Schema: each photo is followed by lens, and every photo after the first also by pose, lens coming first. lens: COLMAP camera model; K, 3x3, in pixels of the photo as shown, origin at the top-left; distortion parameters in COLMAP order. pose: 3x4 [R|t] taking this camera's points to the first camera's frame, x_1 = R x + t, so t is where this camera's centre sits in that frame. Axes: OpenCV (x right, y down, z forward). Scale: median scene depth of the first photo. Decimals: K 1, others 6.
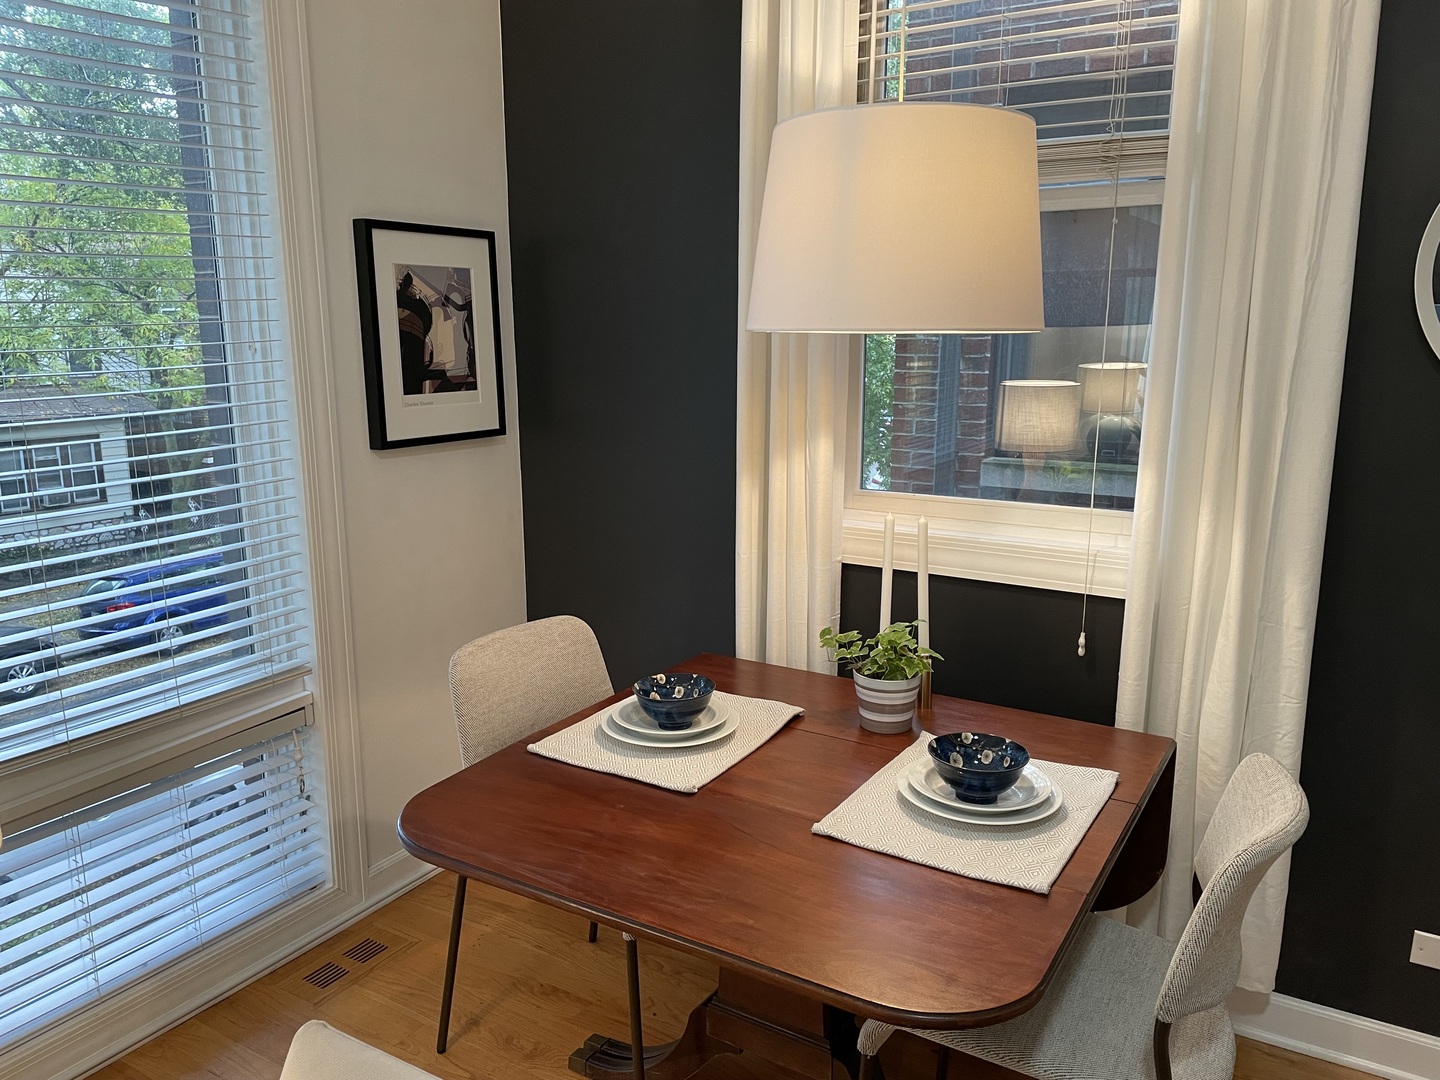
lens RADIAL K [[1075.3, 0, 720.0], [0, 1075.3, 540.0], [0, 0, 1]] dist [0.050997, -0.001004]
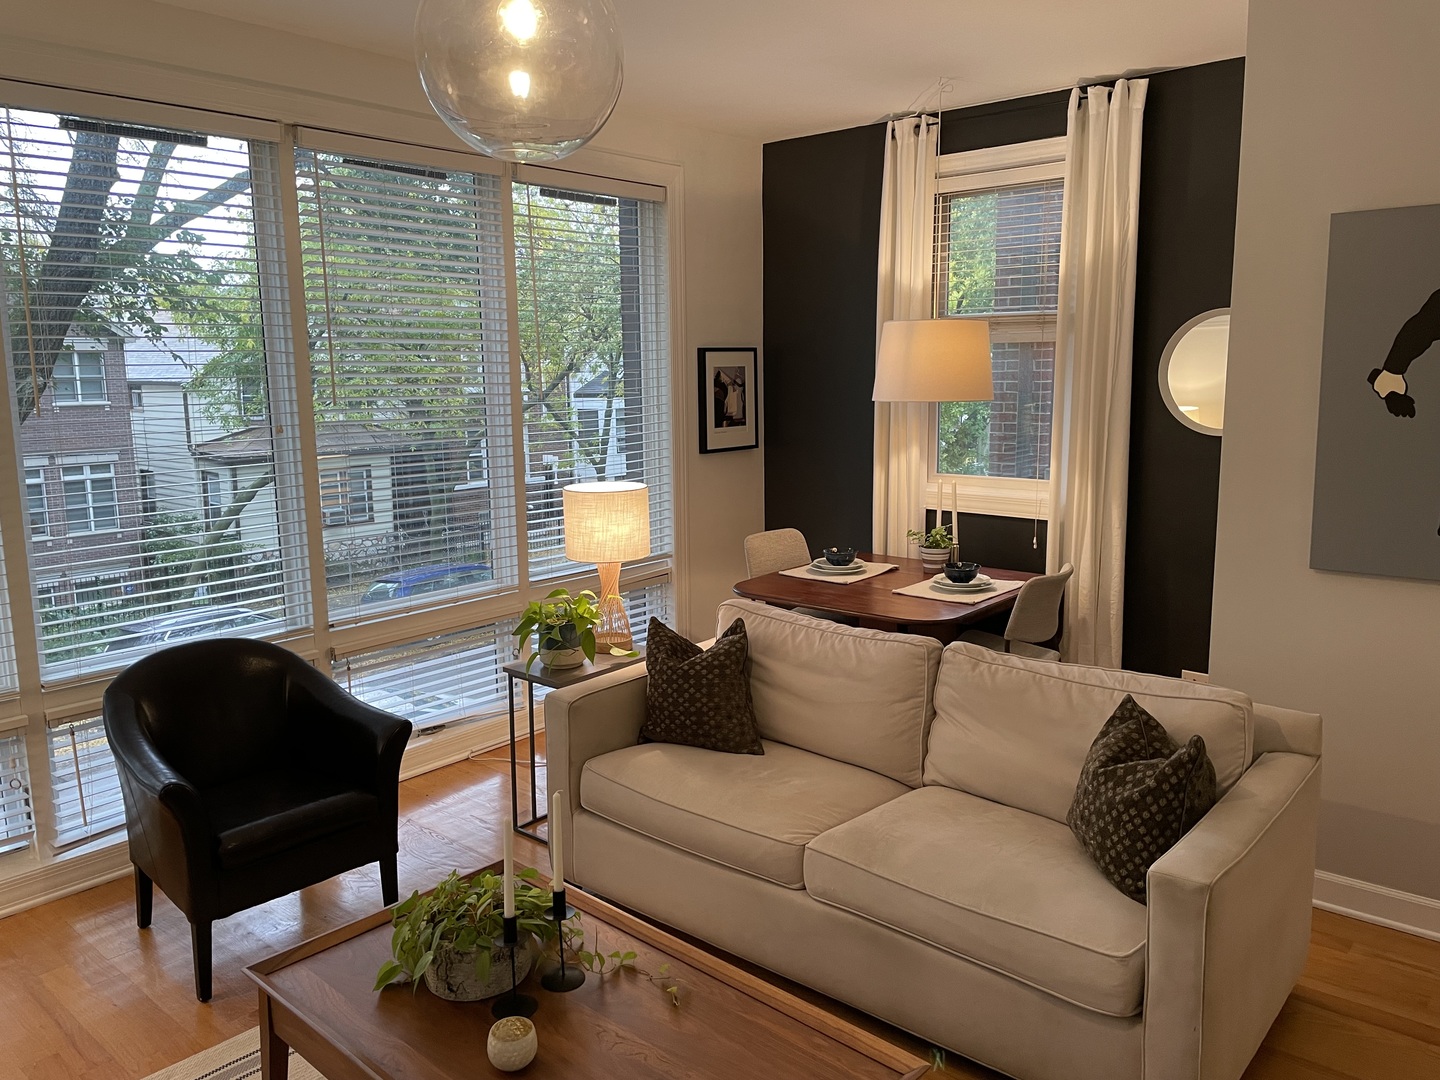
lens RADIAL K [[1075.3, 0, 720.0], [0, 1075.3, 540.0], [0, 0, 1]] dist [0.050997, -0.001004]
pose [[0.986458, 0.017625, -0.163065, 0.063536], [-0.023169, 0.999214, -0.032163, 0.152609], [0.162370, 0.035506, 0.986091, -1.066895]]
